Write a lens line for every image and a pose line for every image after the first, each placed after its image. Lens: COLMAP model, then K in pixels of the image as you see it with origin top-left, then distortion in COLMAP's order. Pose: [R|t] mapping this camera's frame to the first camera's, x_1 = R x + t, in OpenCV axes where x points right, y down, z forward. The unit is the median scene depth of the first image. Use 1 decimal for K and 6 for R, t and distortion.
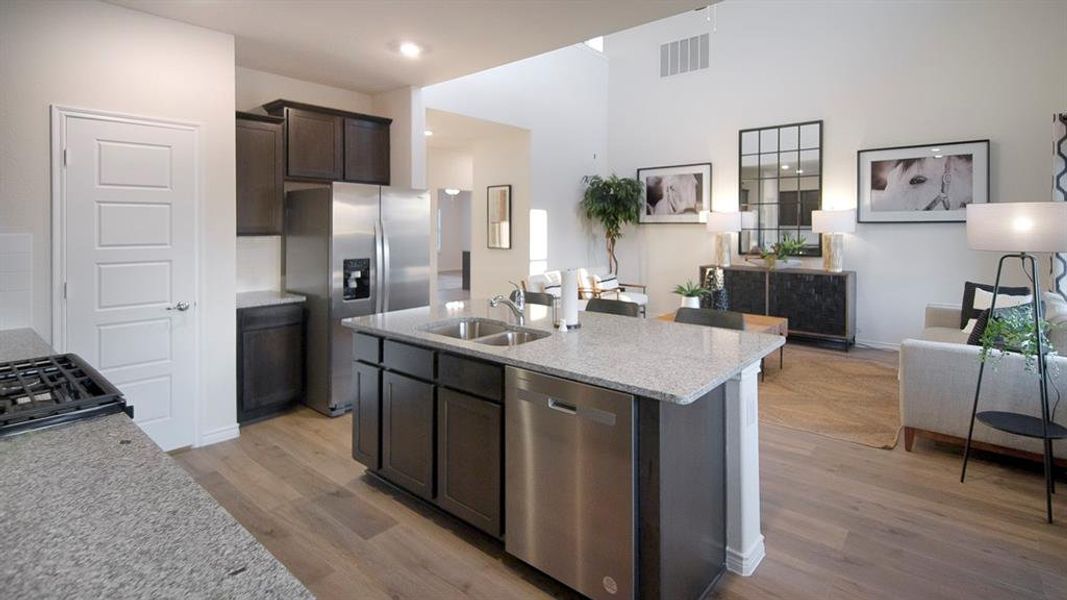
lens RADIAL K [[517.7, 0, 543.4], [0, 517.7, 231.6], [0, 0, 1]] dist [0.001397, -0.000671]
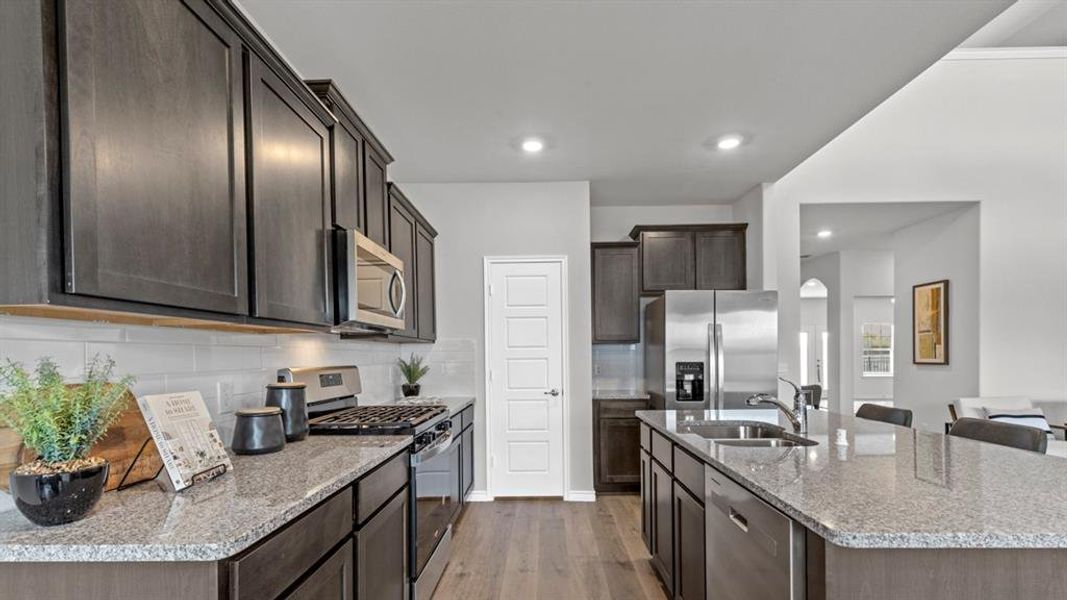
lens RADIAL K [[483.8, 0, 529.1], [0, 483.8, 359.5], [0, 0, 1]] dist [-0.004096, 0.002220]
pose [[0.619562, 0.004516, -0.784934, 0.216128], [-0.001023, 0.999987, 0.004945, 0.044339], [0.784947, -0.002261, 0.619559, 0.144637]]
